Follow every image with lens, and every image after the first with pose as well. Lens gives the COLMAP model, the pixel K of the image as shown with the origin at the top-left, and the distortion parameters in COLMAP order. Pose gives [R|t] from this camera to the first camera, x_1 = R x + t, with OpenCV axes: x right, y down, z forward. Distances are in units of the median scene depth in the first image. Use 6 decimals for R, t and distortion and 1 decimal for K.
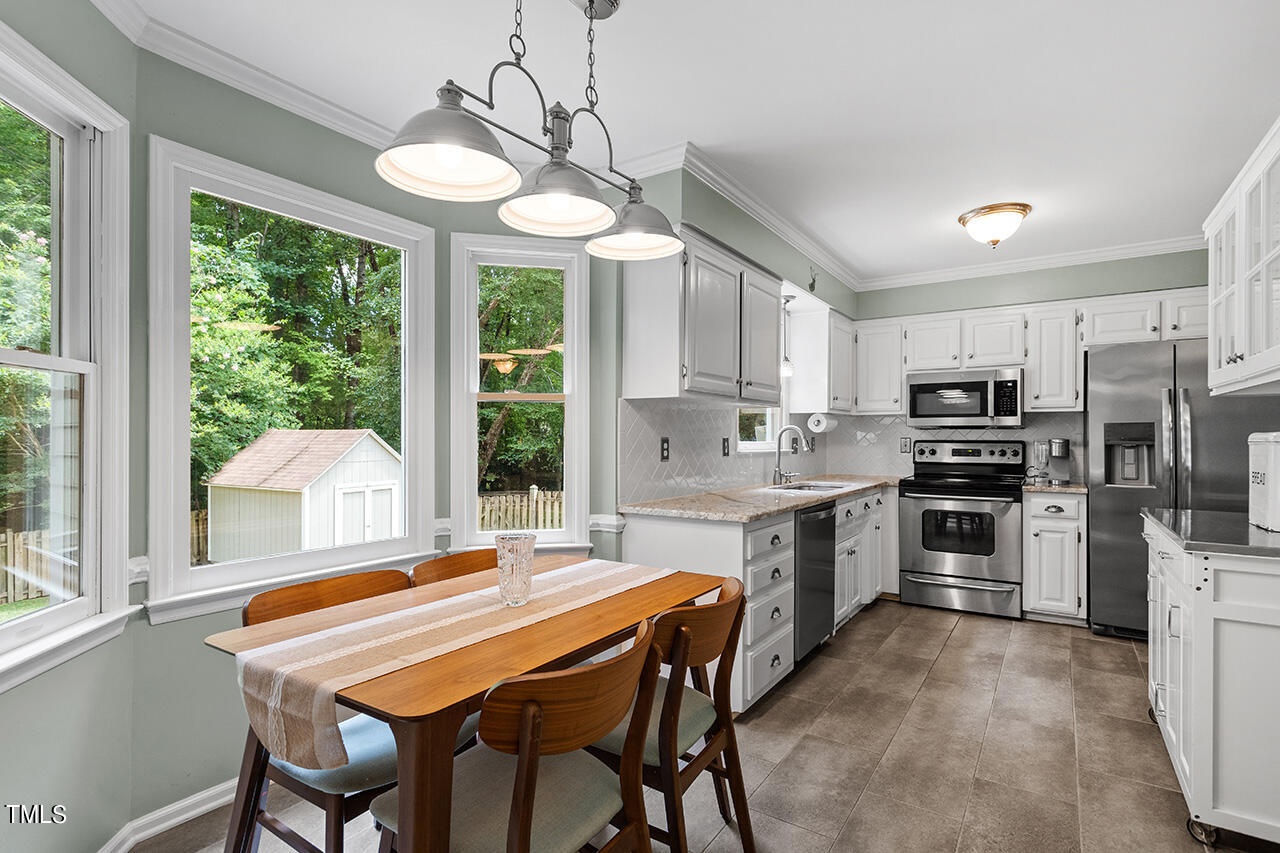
lens RADIAL K [[636.8, 0, 634.4], [0, 636.8, 438.6], [0, 0, 1]] dist [0.004326, 0.000811]
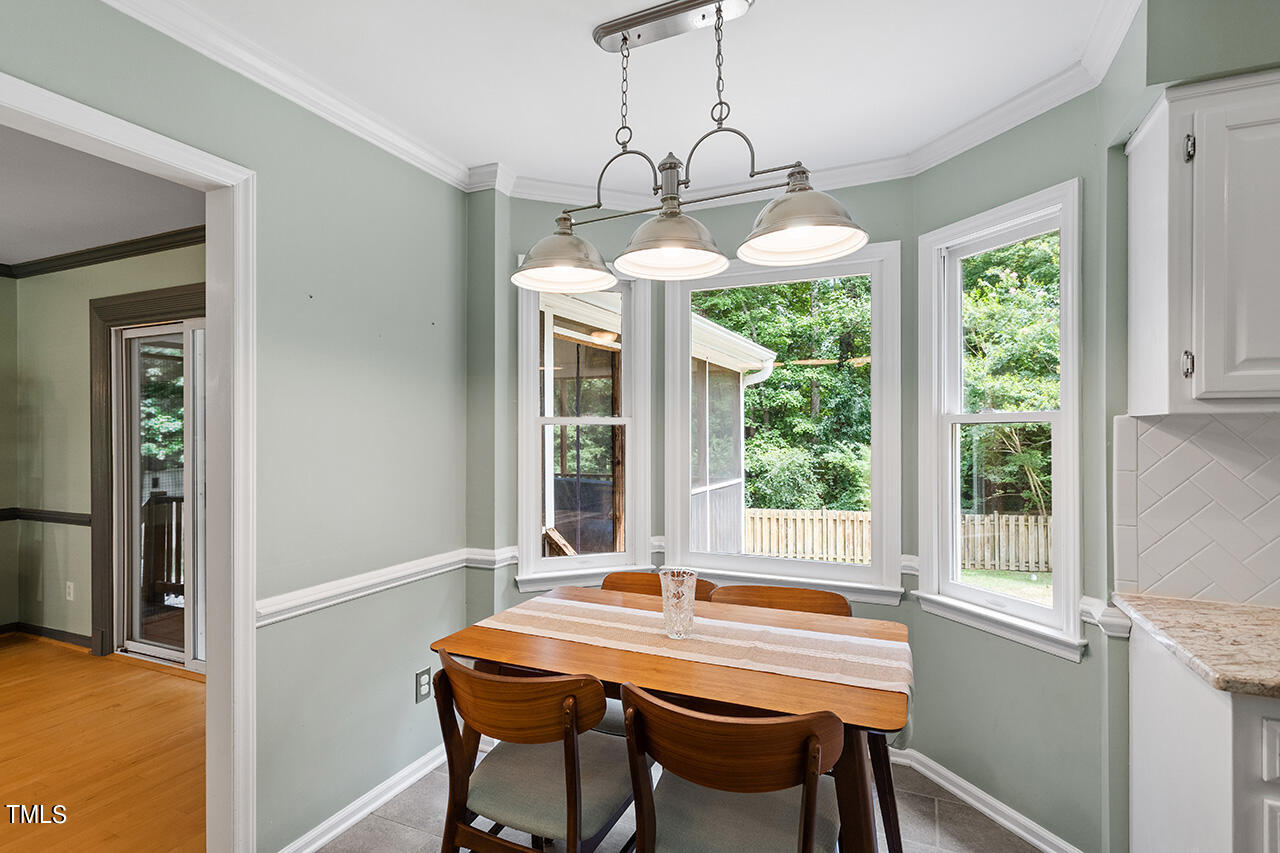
lens RADIAL K [[626.3, 0, 640.0], [0, 626.3, 426.5], [0, 0, 1]] dist [-0.000352, 0.001333]
pose [[0.164511, -0.007642, -0.986346, 0.343457], [-0.003327, 0.999960, -0.008303, -0.032871], [0.986370, 0.004648, 0.164479, 0.316837]]
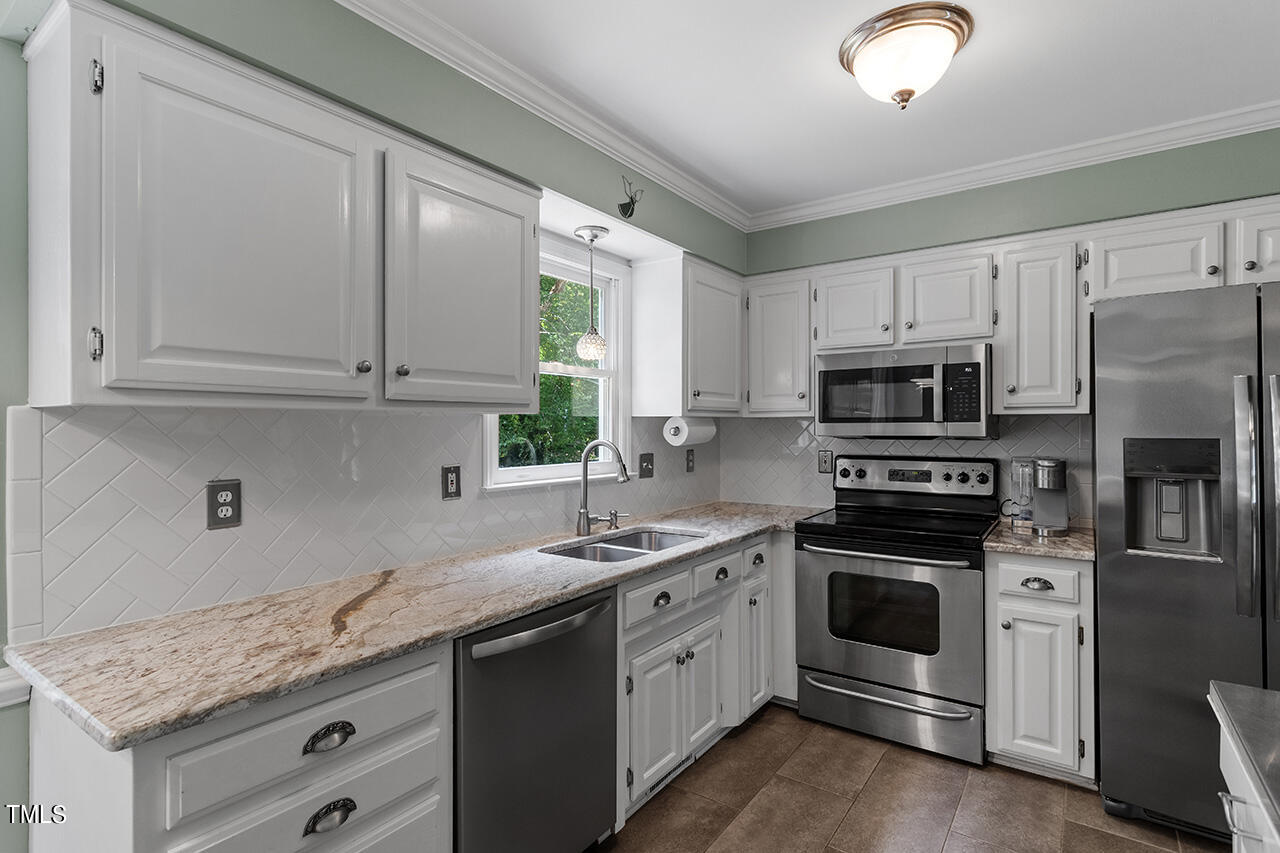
lens RADIAL K [[626.3, 0, 640.0], [0, 626.3, 426.5], [0, 0, 1]] dist [-0.000352, 0.001333]
pose [[0.999371, -0.005004, -0.035113, 0.304522], [0.005023, 0.999987, 0.000434, -0.033248], [0.035111, -0.000610, 0.999383, 0.401014]]
